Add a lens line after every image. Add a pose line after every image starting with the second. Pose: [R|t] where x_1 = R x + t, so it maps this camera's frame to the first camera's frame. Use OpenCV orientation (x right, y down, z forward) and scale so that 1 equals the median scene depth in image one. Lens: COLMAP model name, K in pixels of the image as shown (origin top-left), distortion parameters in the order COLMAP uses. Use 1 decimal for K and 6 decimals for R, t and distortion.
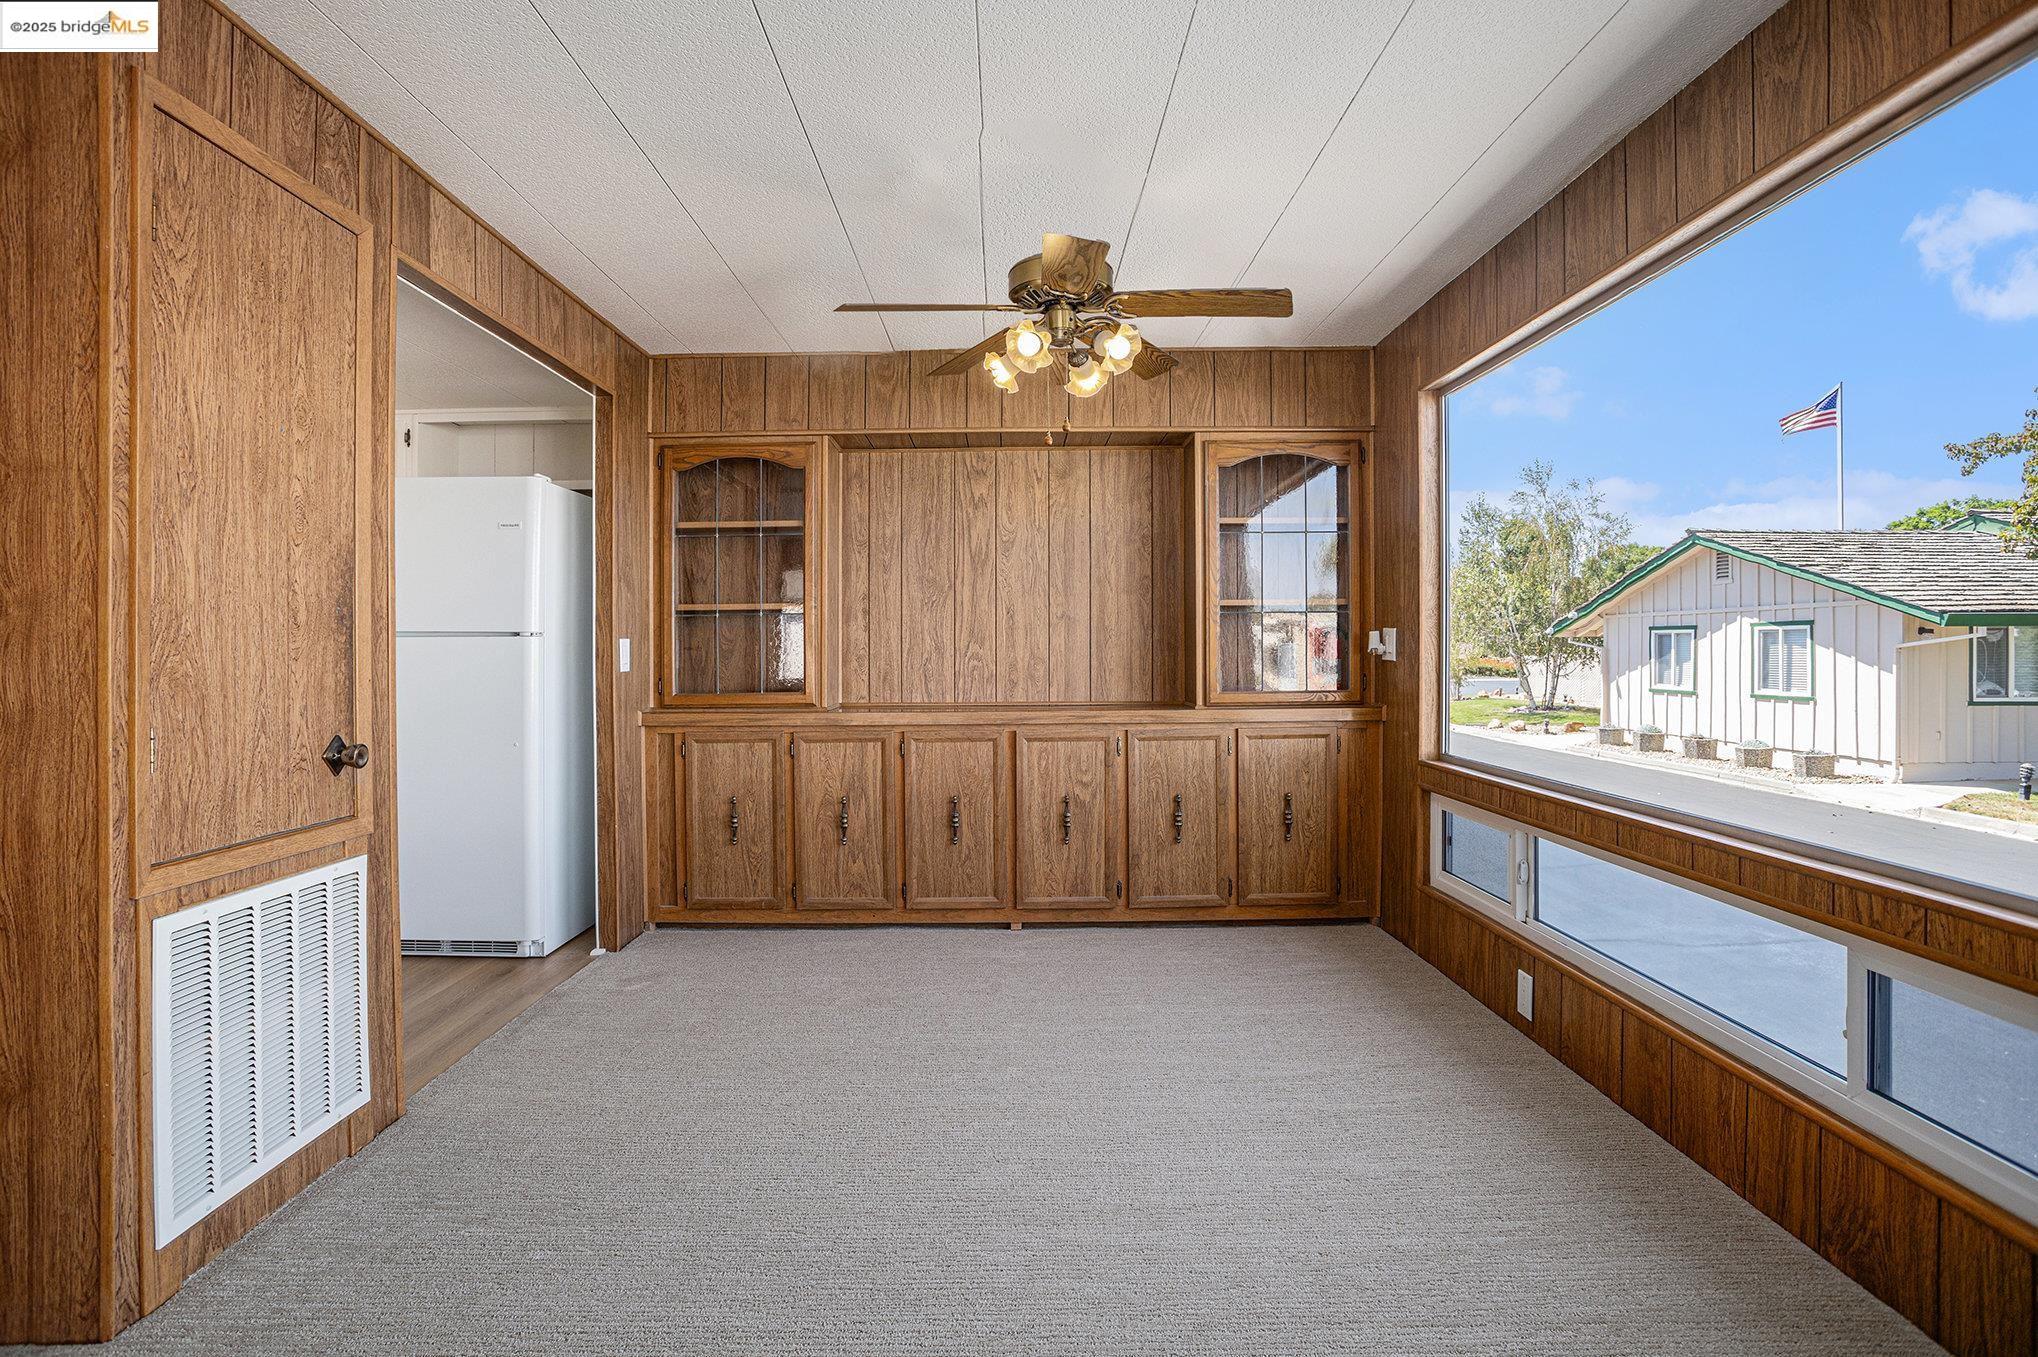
lens RADIAL K [[998.8, 0, 982.3], [0, 998.8, 644.5], [0, 0, 1]] dist [-0.070088, 0.025971]
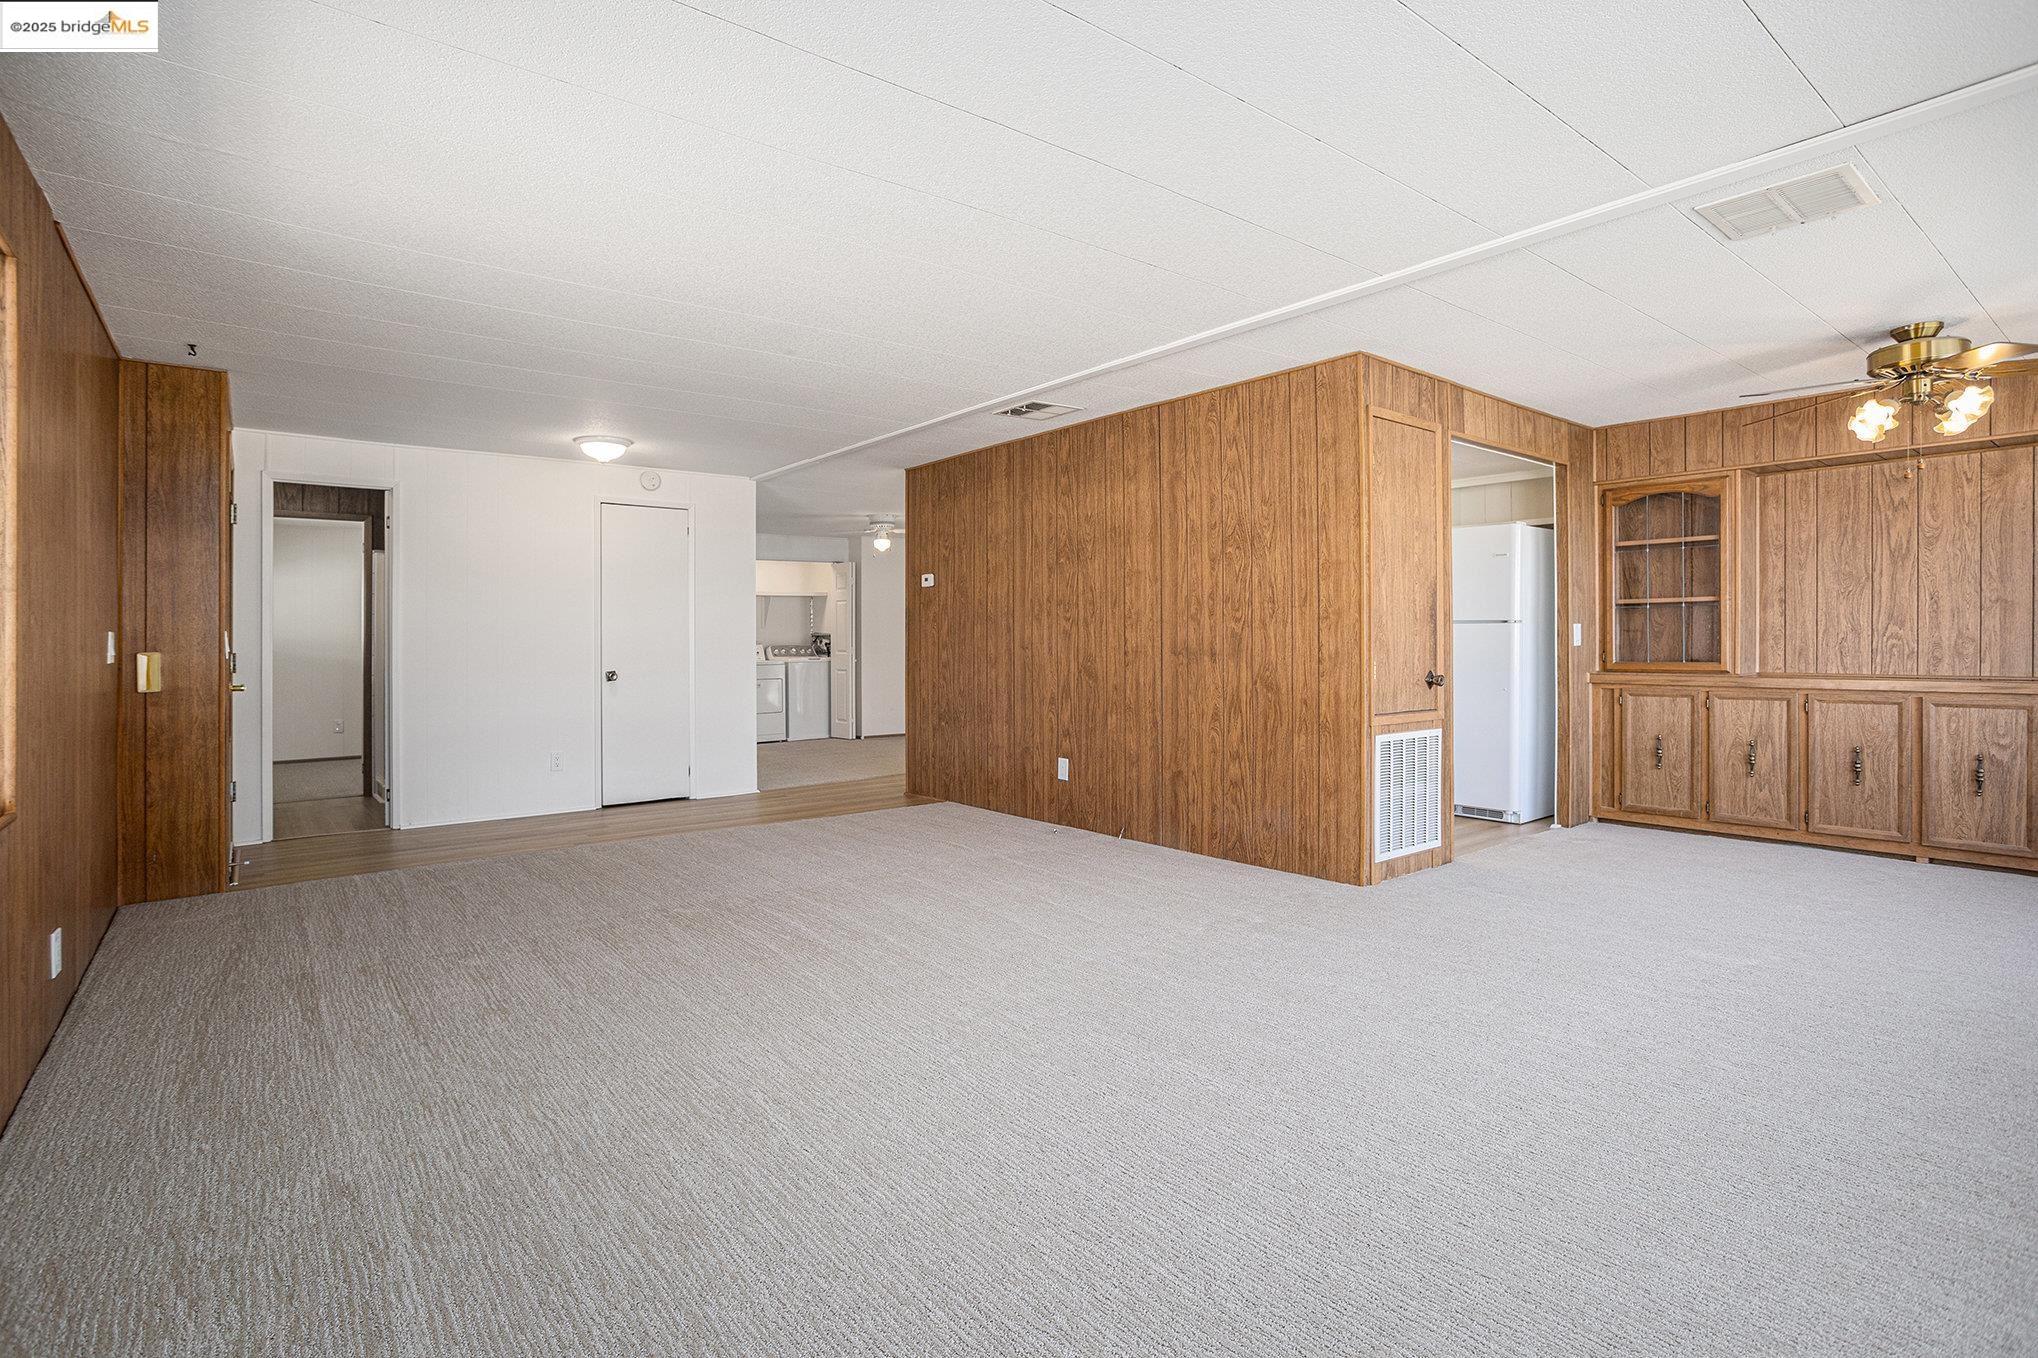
lens RADIAL K [[998.8, 0, 982.3], [0, 998.8, 645.0], [0, 0, 1]] dist [-0.070088, 0.025971]
pose [[0.624382, 0.006868, -0.781089, 0.225917], [0.005513, 0.999898, 0.013198, 0.001637], [0.781099, -0.012547, 0.624281, -0.613029]]
